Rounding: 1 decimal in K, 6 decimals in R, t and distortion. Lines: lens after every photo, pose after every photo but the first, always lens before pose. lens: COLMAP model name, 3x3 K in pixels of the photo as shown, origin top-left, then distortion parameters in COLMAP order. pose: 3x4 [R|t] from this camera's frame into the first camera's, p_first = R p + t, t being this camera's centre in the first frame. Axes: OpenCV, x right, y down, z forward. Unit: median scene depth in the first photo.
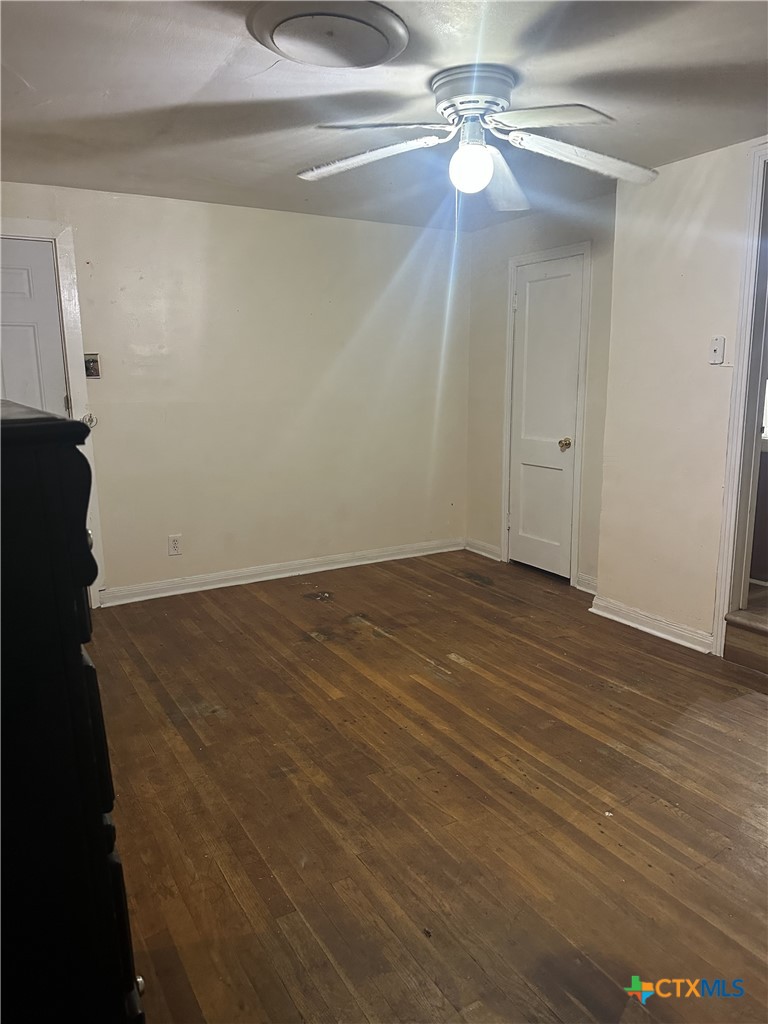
lens RADIAL K [[709.3, 0, 384.0], [0, 709.3, 512.0], [0, 0, 1]] dist [0.131605, -0.210819]
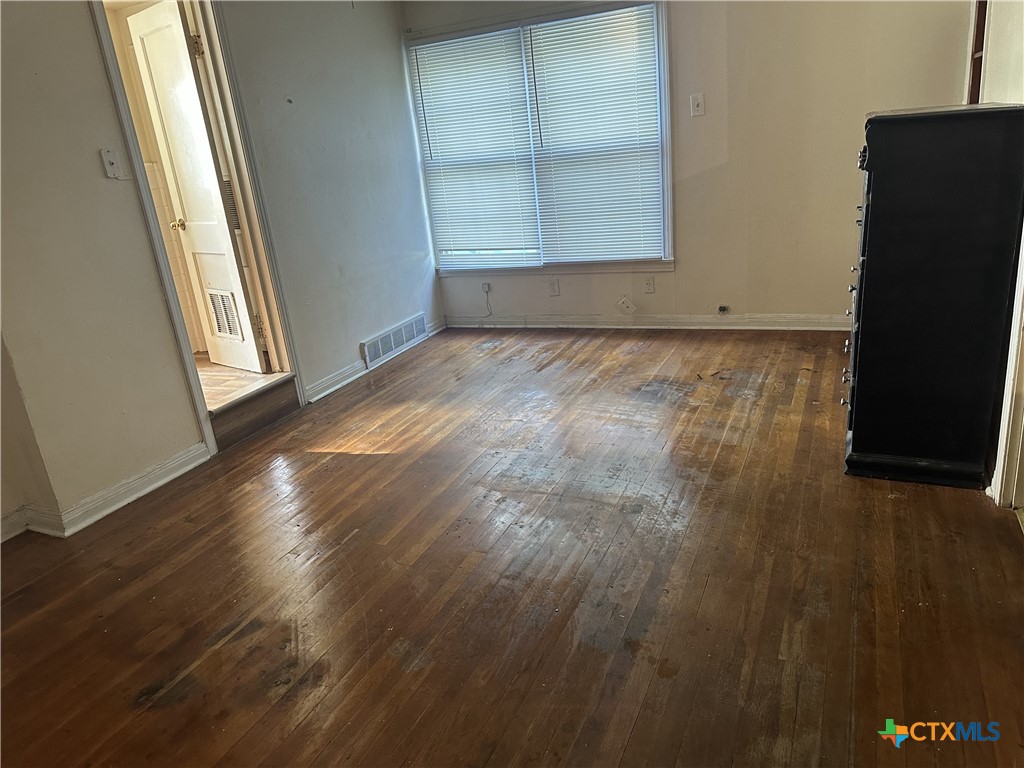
lens RADIAL K [[709.3, 0, 515.8], [0, 709.3, 376.5], [0, 0, 1]] dist [0.131605, -0.210819]
pose [[-0.567865, -0.192465, 0.800304, -0.839384], [0.259948, 0.880588, 0.396221, -0.281286], [-0.780997, 0.433038, -0.450024, 1.483997]]
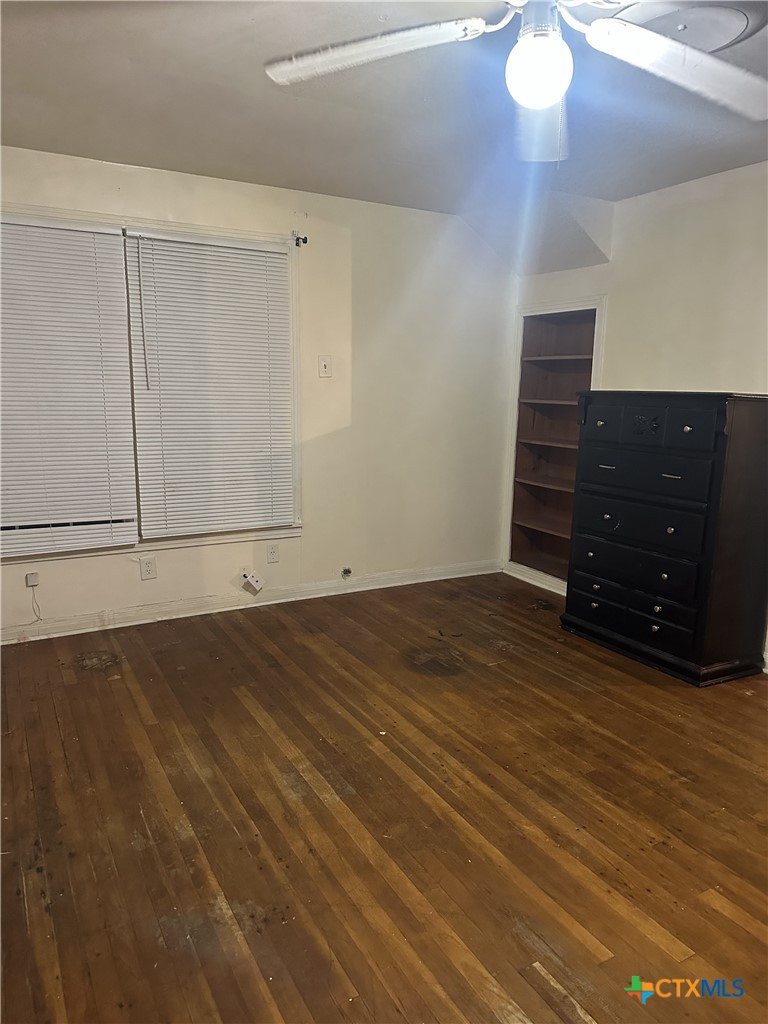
lens RADIAL K [[709.3, 0, 384.0], [0, 709.3, 512.0], [0, 0, 1]] dist [0.131605, -0.210819]
pose [[-0.999630, -0.006569, 0.026403, 0.241825], [0.003250, 0.934647, 0.355563, -0.328632], [-0.027013, 0.355517, -0.934279, 1.753325]]
